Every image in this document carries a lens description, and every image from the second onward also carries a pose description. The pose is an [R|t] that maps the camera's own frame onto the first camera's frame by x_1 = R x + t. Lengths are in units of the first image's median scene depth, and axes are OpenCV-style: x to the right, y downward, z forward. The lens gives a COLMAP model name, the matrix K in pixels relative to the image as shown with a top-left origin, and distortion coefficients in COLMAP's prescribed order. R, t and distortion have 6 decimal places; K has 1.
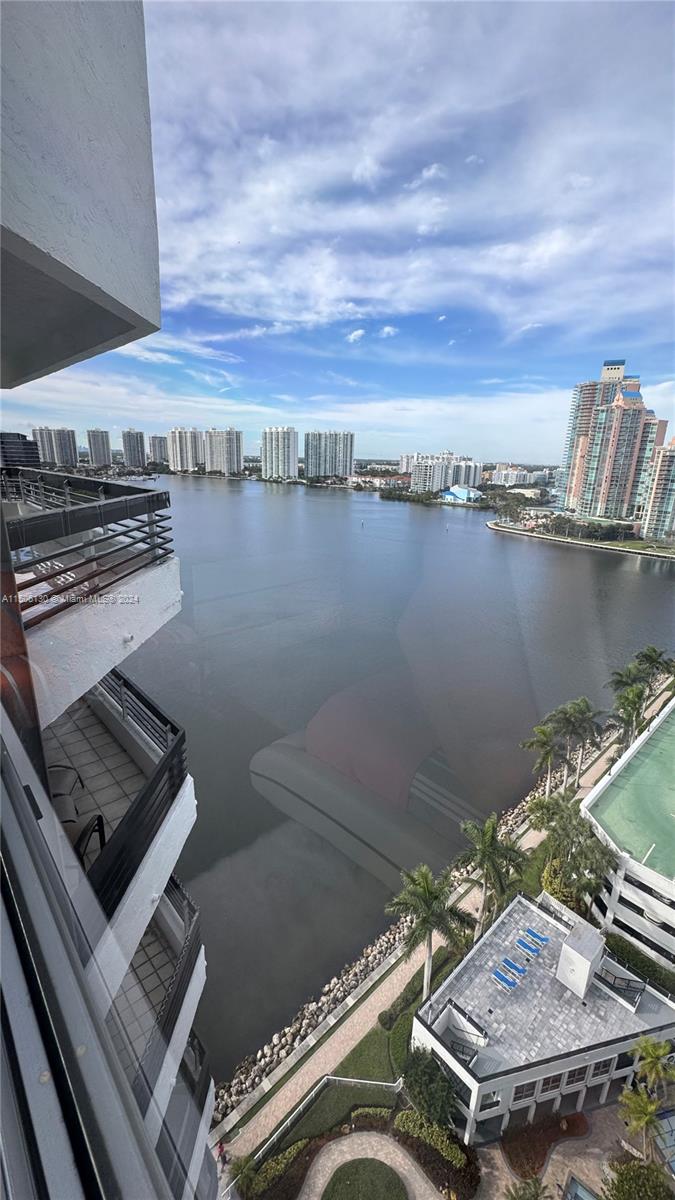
lens RADIAL K [[477.0, 0, 345.2], [0, 477.0, 597.8], [0, 0, 1]] dist [-0.004390, 0.000551]
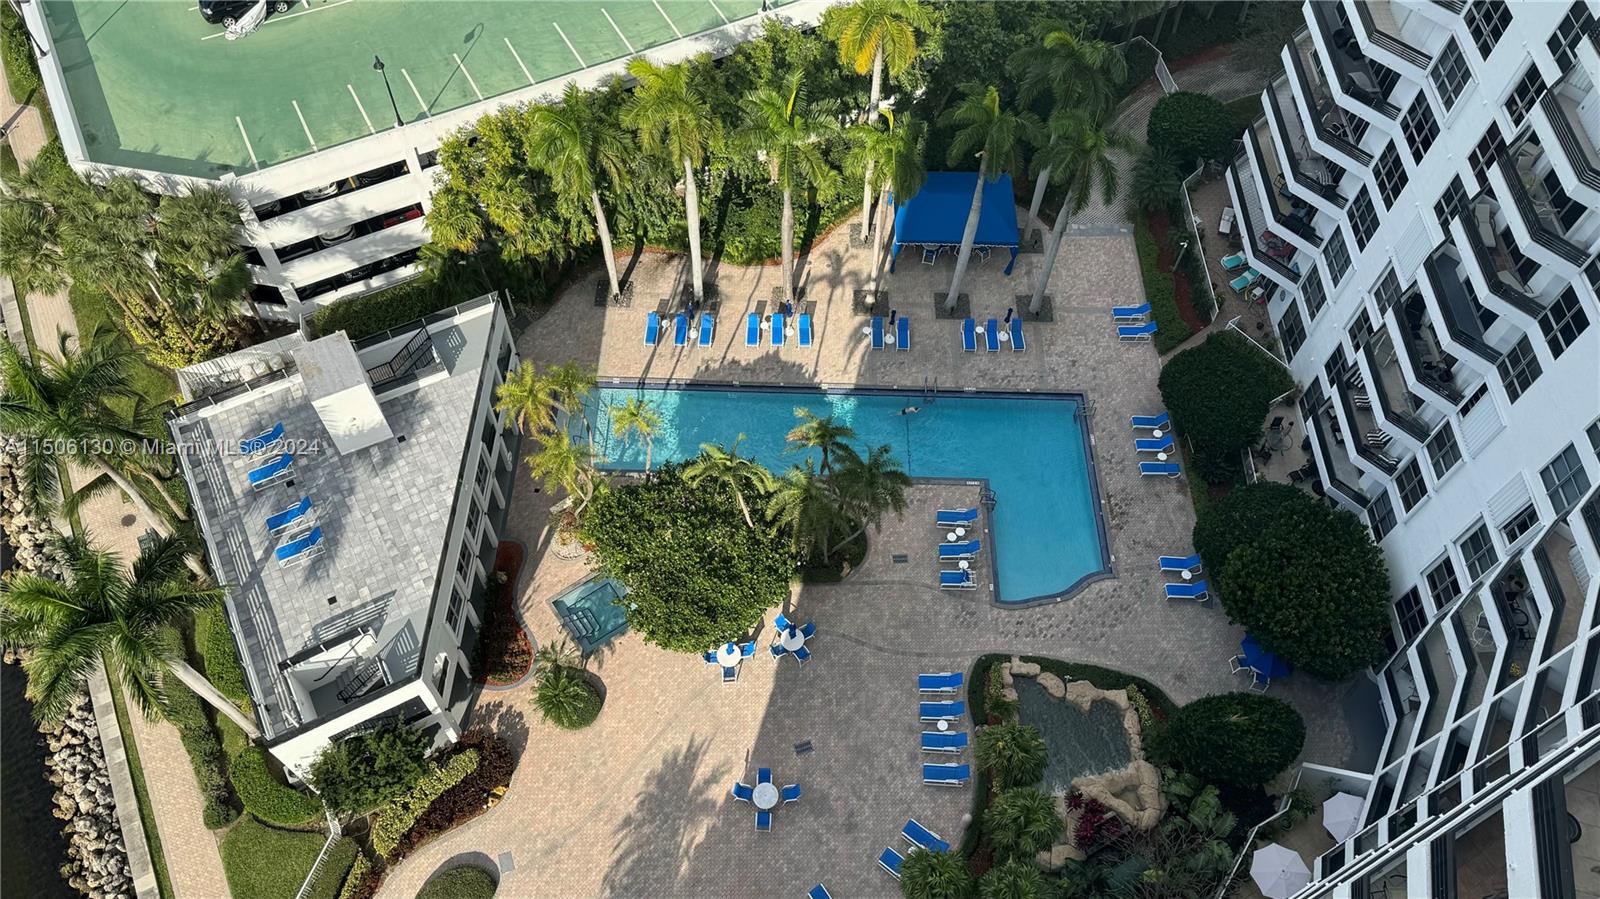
lens RADIAL K [[1129.6, 0, 799.0], [0, 1129.6, 450.6], [0, 0, 1]] dist [-0.000816, -0.005172]
pose [[0.240992, -0.824489, 0.511996, -0.045031], [0.240971, 0.561857, 0.791359, -0.034424], [-0.940136, -0.067335, 0.334081, 0.122988]]
